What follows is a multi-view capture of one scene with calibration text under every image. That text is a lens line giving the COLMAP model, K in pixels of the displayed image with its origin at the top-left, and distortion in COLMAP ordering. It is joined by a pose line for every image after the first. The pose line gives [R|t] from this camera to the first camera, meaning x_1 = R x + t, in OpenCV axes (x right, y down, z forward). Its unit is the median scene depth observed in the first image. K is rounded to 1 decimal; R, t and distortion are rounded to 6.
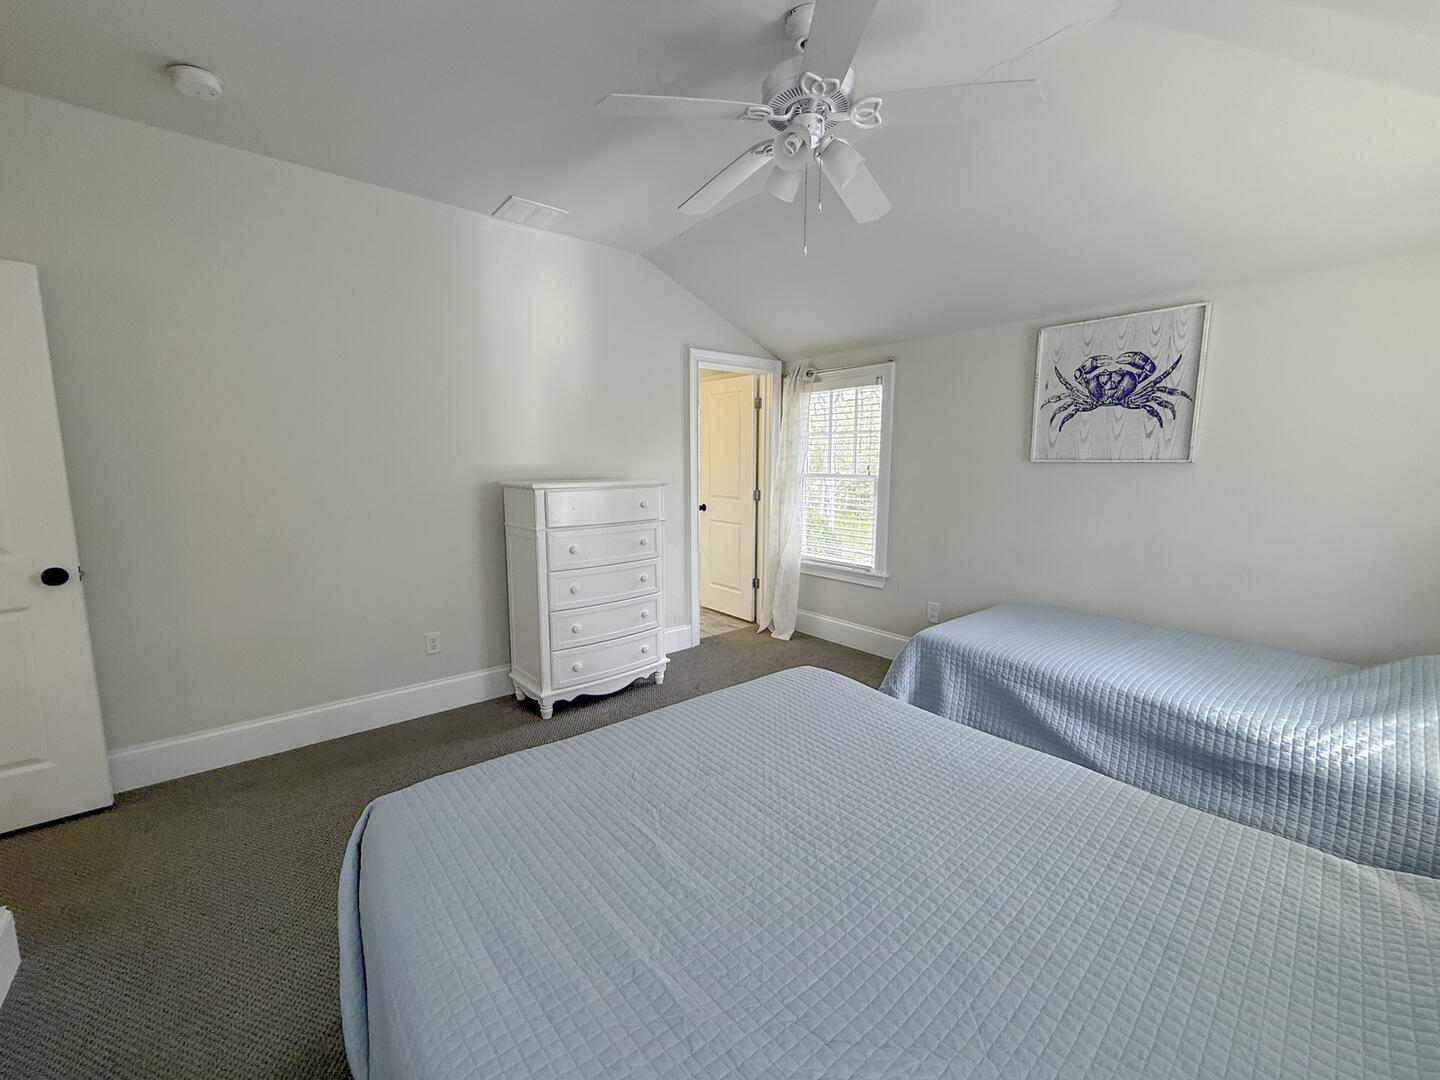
lens RADIAL K [[583.7, 0, 723.6], [0, 583.7, 538.5], [0, 0, 1]] dist [0.000319, -0.000227]
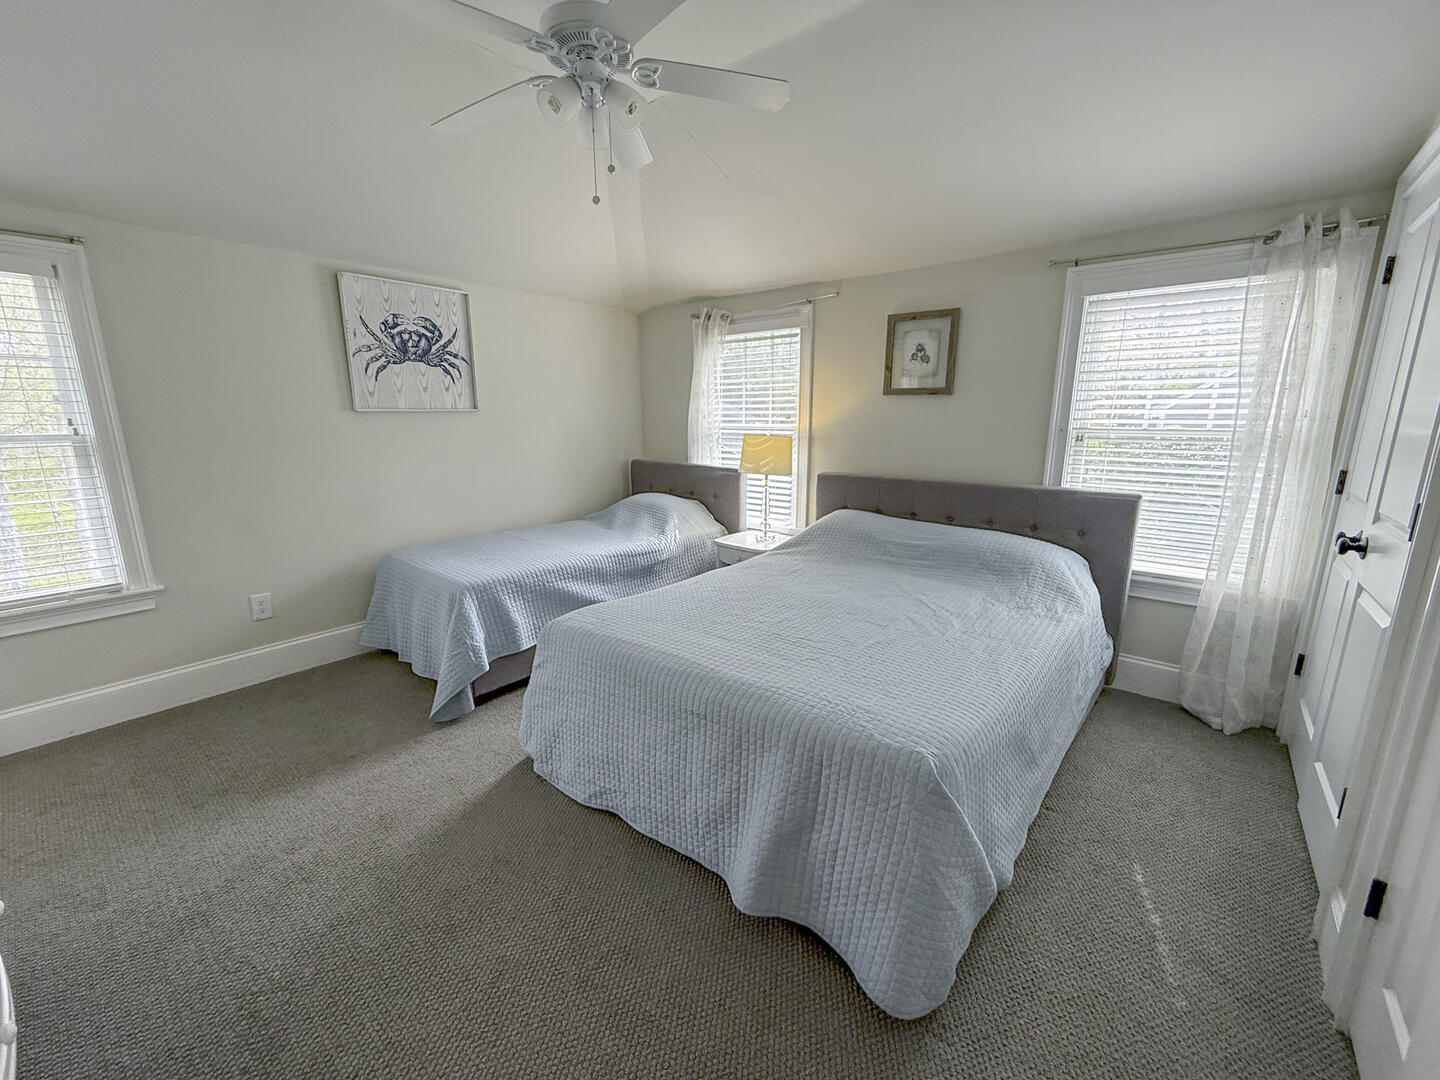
lens RADIAL K [[583.7, 0, 720.4], [0, 583.7, 535.8], [0, 0, 1]] dist [0.000319, -0.000227]
pose [[-0.185140, -0.206775, 0.960712, -0.636650], [0.130863, 0.963718, 0.232641, -0.086097], [-0.973960, 0.168793, -0.151364, 0.652705]]
